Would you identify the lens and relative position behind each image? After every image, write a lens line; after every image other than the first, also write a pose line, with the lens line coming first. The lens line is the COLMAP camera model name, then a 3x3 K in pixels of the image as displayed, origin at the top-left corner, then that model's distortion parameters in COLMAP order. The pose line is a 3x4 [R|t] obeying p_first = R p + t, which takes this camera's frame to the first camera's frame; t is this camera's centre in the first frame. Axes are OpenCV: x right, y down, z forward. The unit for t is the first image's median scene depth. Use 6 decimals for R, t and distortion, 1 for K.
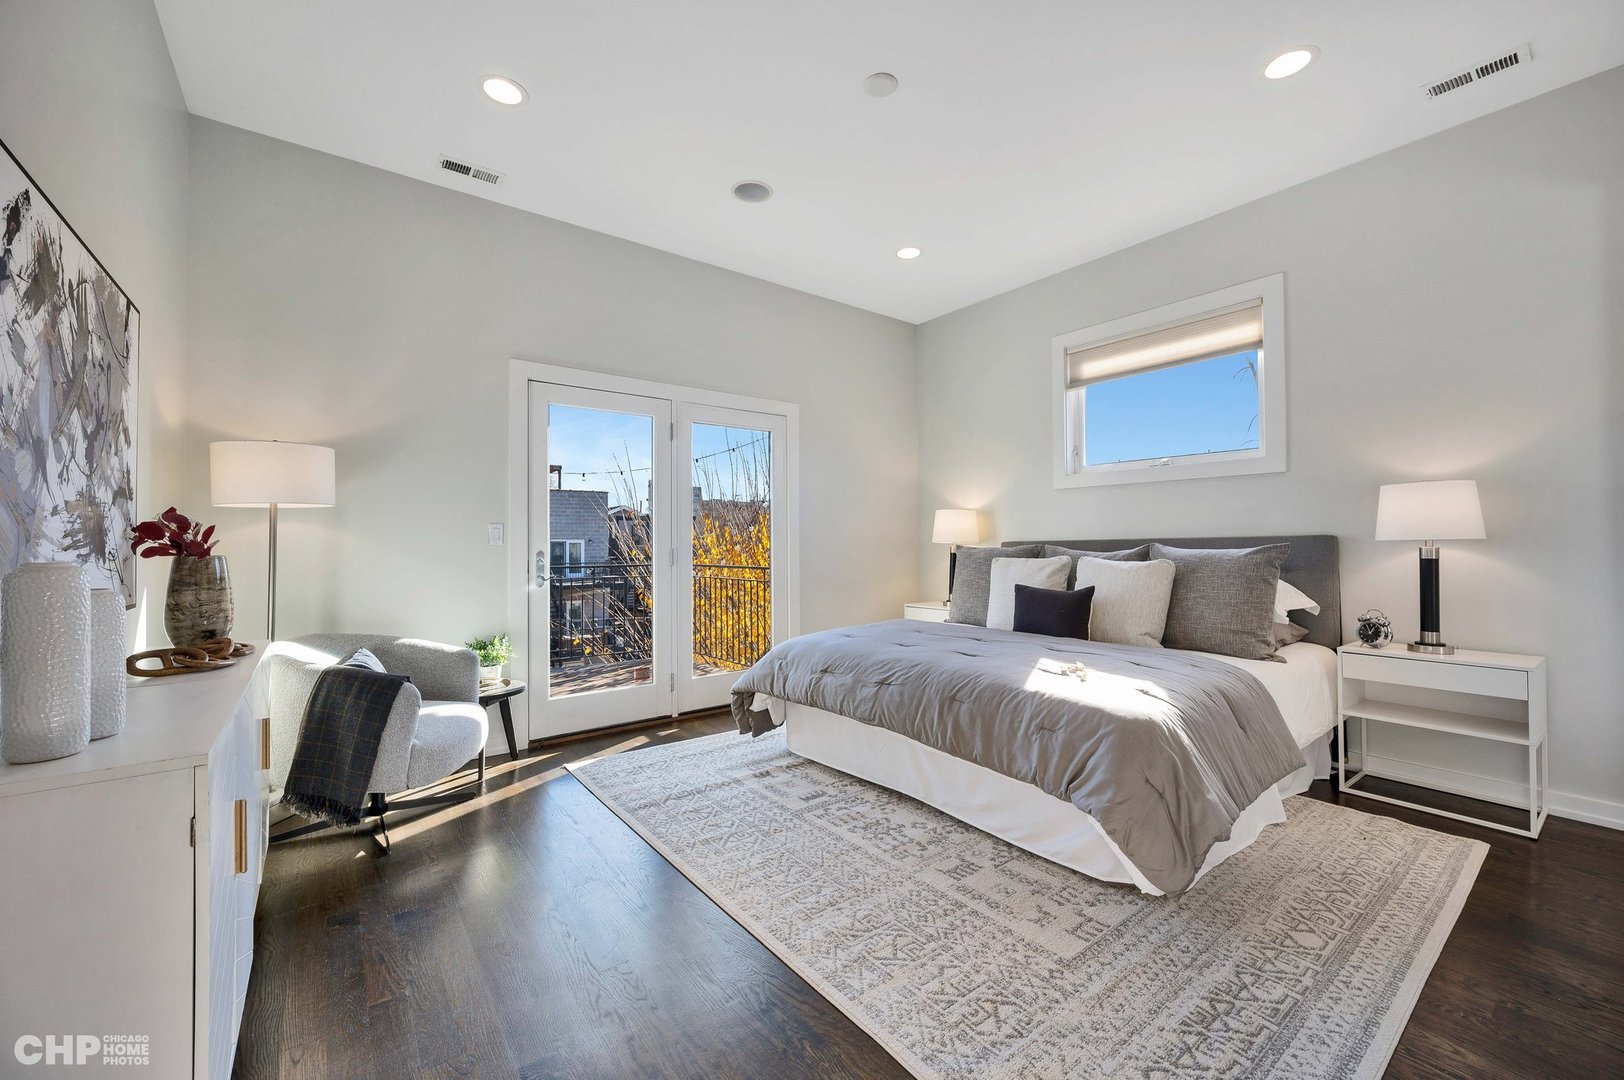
lens RADIAL K [[643.5, 0, 807.8], [0, 643.5, 535.1], [0, 0, 1]] dist [0.000163, 0.000057]
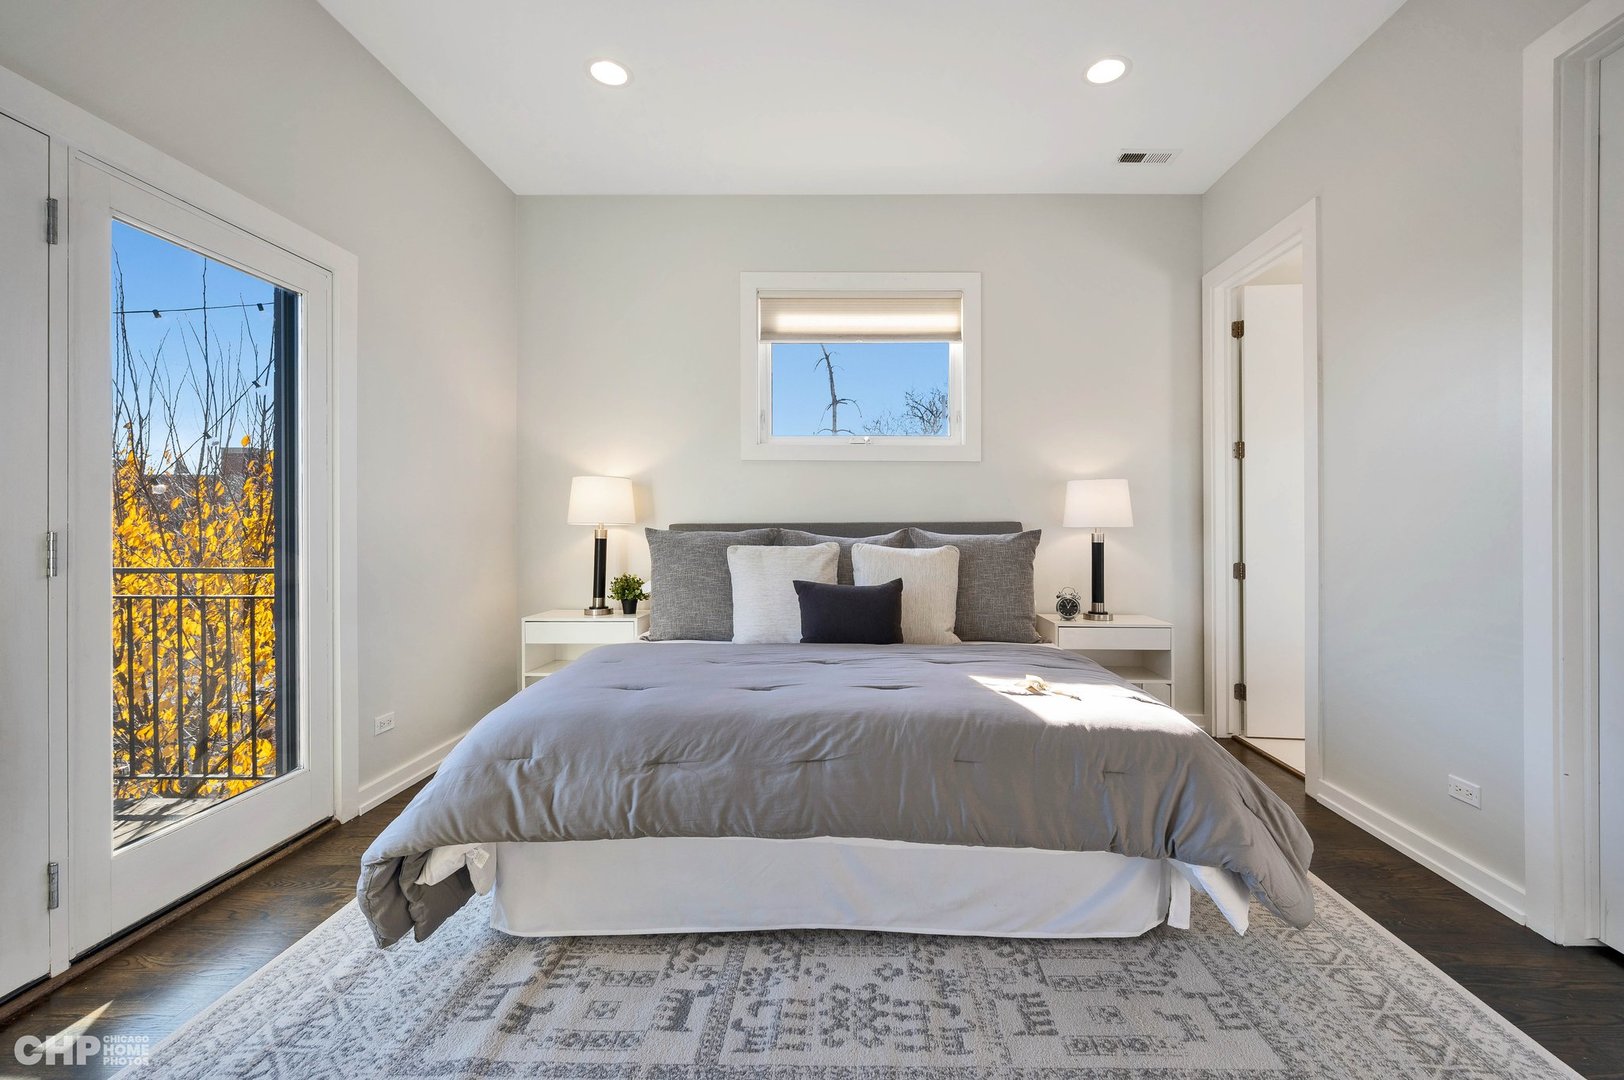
lens RADIAL K [[694.6, 0, 815.8], [0, 694.6, 524.1], [0, 0, 1]] dist [-0.000781, -0.001101]
pose [[0.614538, 0.011780, 0.788799, -0.351631], [-0.020740, 0.999784, 0.001227, 0.009867], [-0.788615, -0.017113, 0.614650, 0.547697]]
